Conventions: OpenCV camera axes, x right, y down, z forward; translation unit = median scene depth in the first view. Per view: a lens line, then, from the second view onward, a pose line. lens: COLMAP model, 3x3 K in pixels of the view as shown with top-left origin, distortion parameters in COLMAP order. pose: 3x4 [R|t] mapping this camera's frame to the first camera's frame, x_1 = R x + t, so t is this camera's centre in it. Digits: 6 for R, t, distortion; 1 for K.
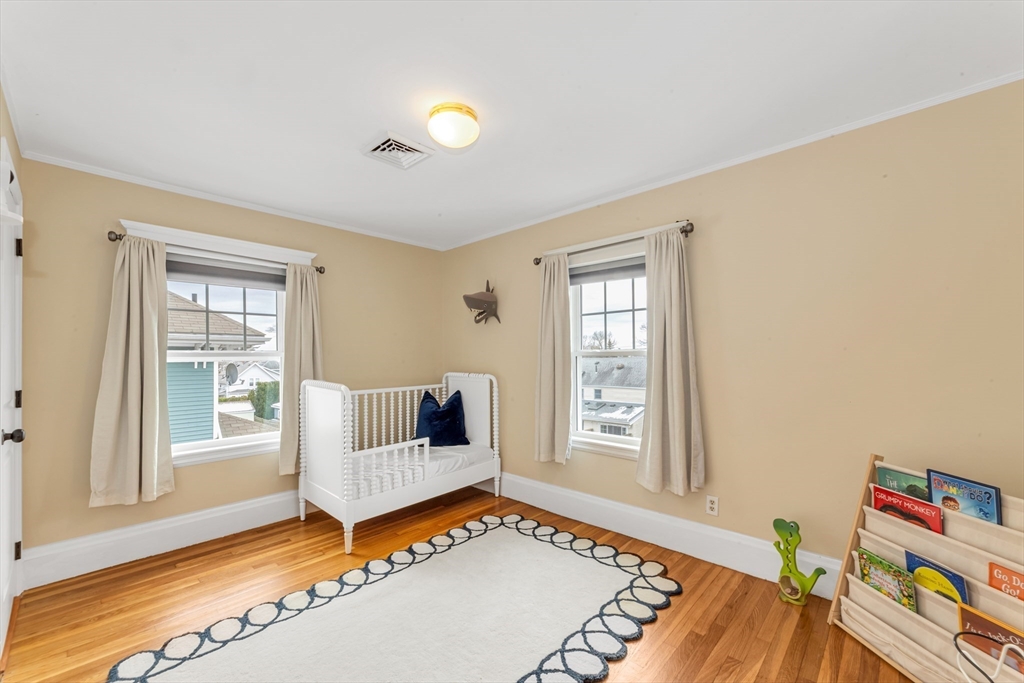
lens RADIAL K [[417.2, 0, 509.3], [0, 417.2, 349.2], [0, 0, 1]] dist [0.002595, 0.000322]
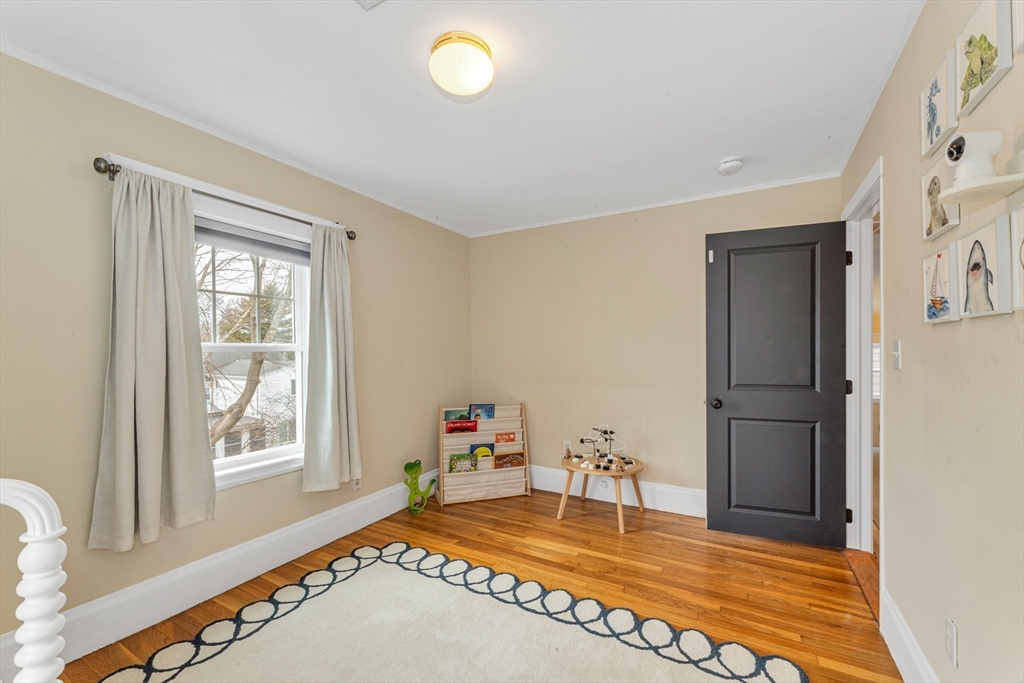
lens RADIAL K [[417.2, 0, 509.7], [0, 417.2, 347.2], [0, 0, 1]] dist [0.002595, 0.000322]
pose [[-0.241040, 0.012459, 0.970435, -0.957905], [-0.013751, 0.999773, -0.016251, 0.019794], [-0.970418, -0.017262, -0.240814, 1.116741]]
